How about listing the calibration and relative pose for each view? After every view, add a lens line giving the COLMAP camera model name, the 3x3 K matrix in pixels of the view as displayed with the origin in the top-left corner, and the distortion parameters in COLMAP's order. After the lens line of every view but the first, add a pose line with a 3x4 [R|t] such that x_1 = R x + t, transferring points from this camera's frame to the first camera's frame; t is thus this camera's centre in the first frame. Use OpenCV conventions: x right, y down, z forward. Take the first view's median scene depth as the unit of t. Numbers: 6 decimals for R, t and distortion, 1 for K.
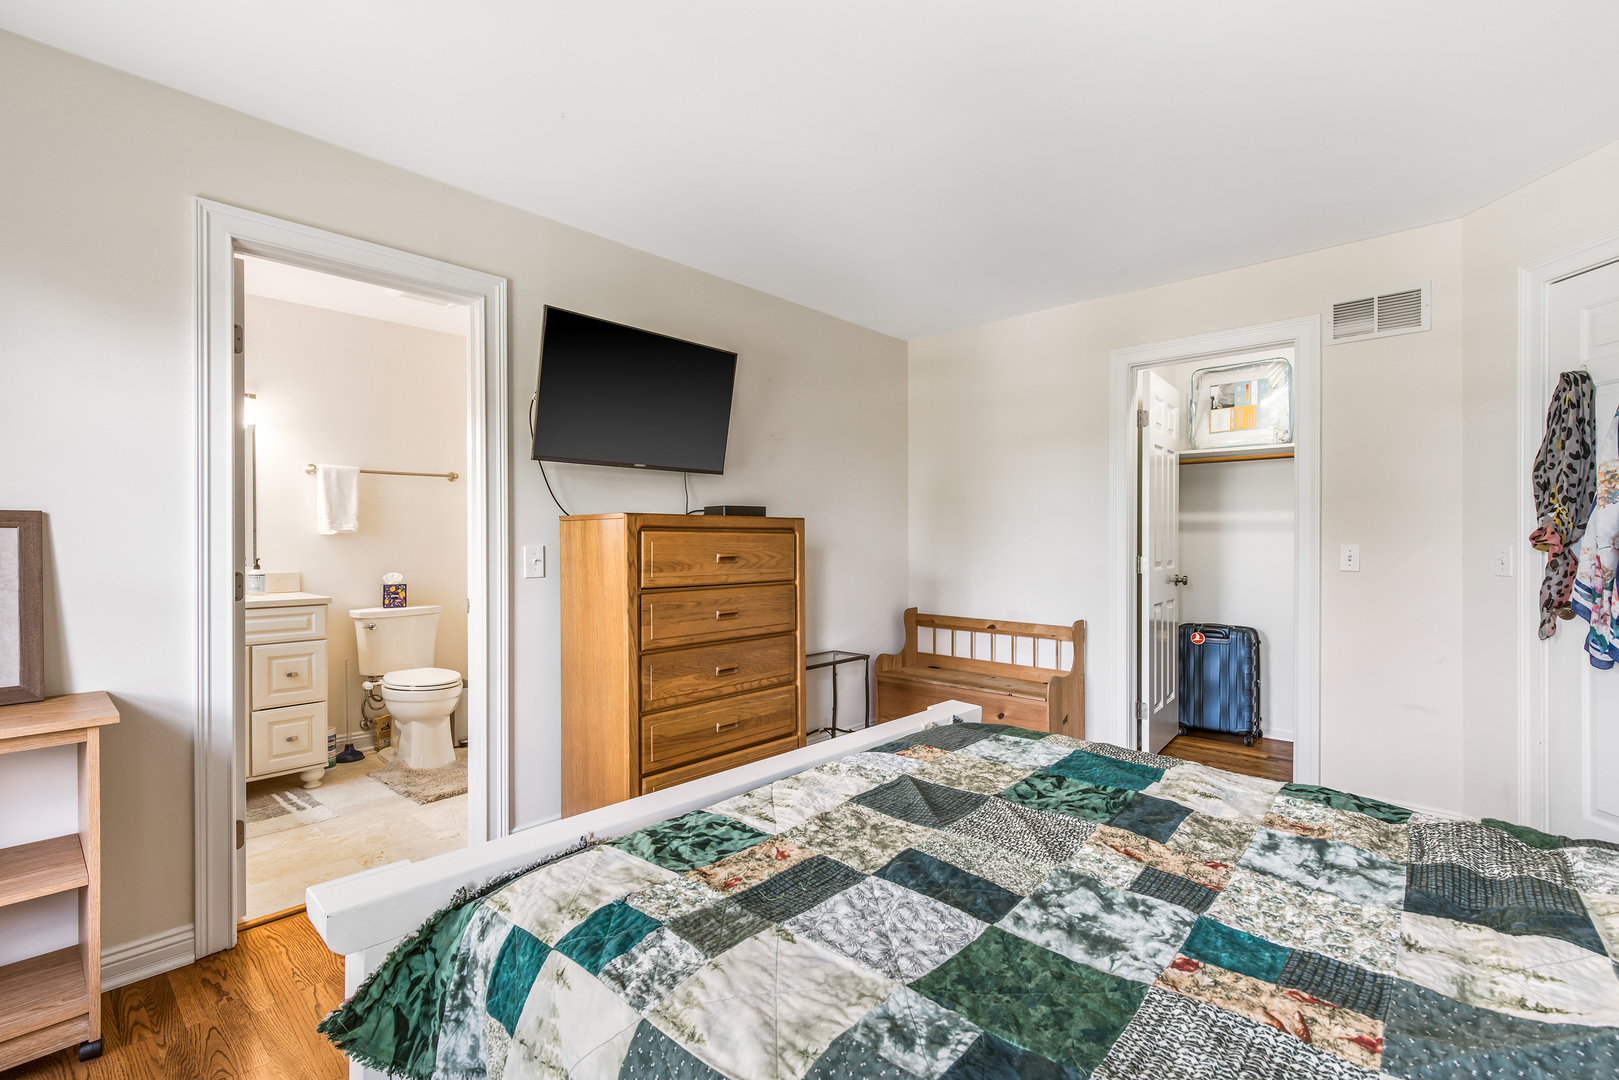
lens RADIAL K [[736.3, 0, 797.1], [0, 736.3, 538.1], [0, 0, 1]] dist [0.004031, -0.001377]
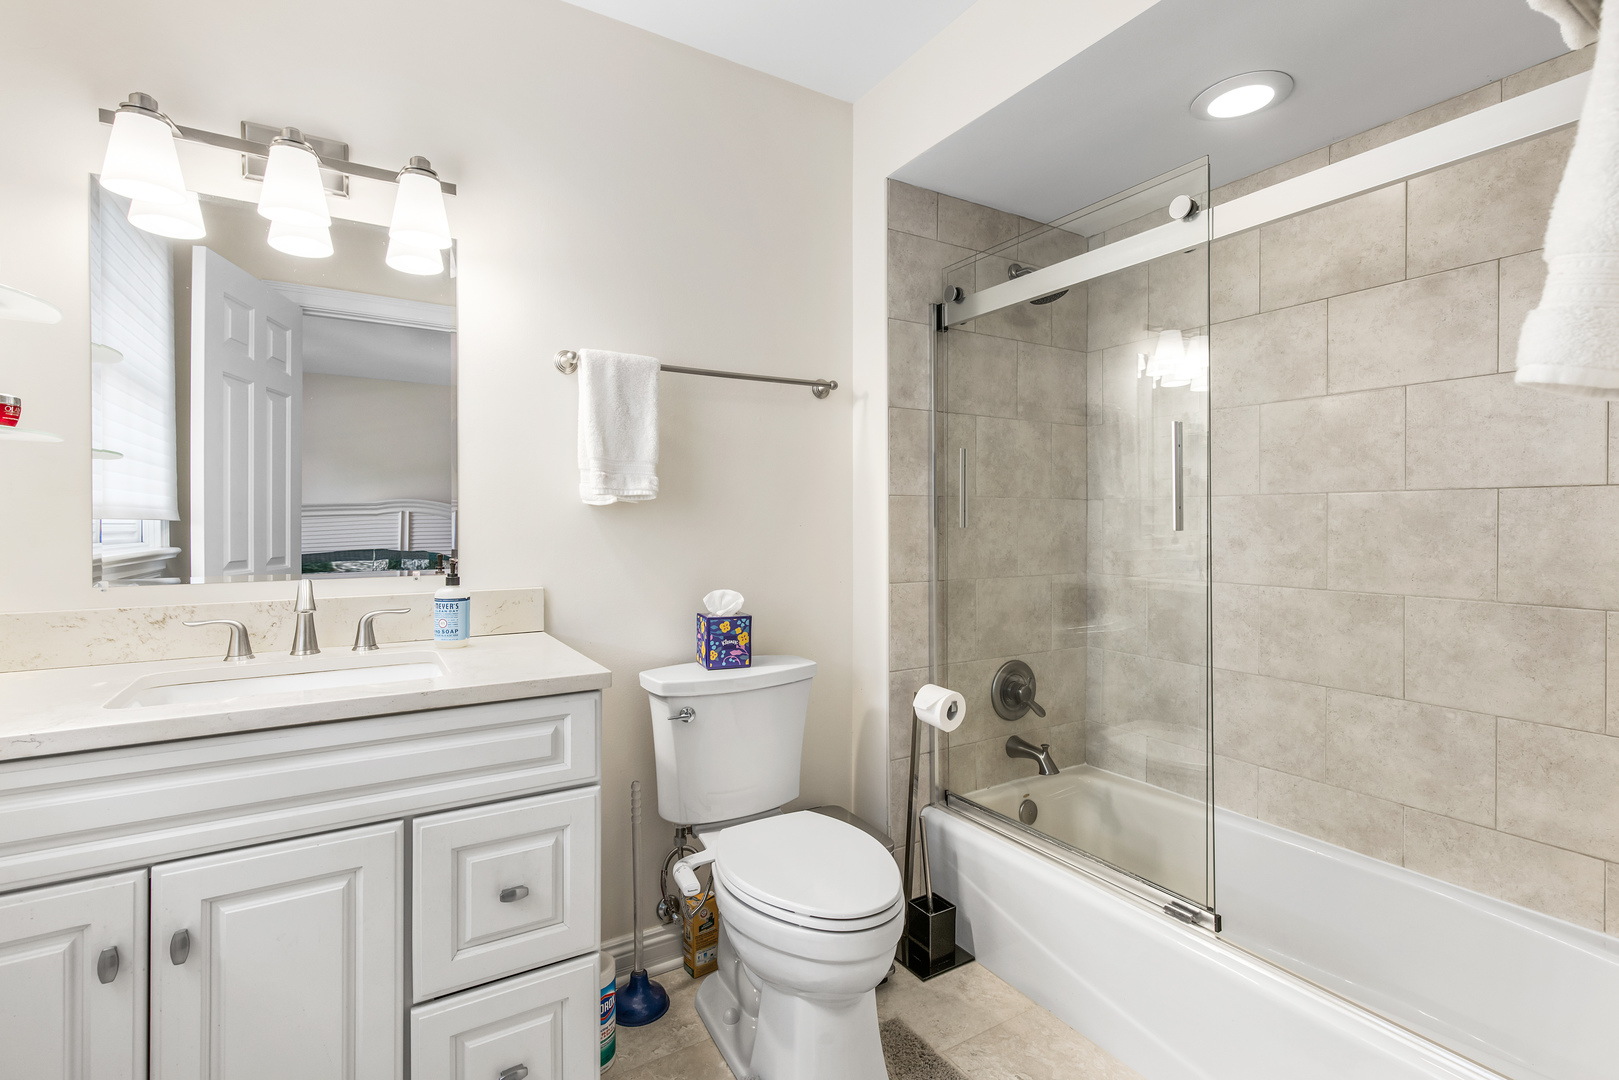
lens RADIAL K [[740.0, 0, 809.1], [0, 740.0, 524.1], [0, 0, 1]] dist [0.001399, 0.000873]
pose [[0.961142, 0.001315, -0.276051, -0.386214], [-0.001368, 0.999999, 0.000001, 0.006496], [0.276050, 0.000376, 0.961143, 0.597864]]
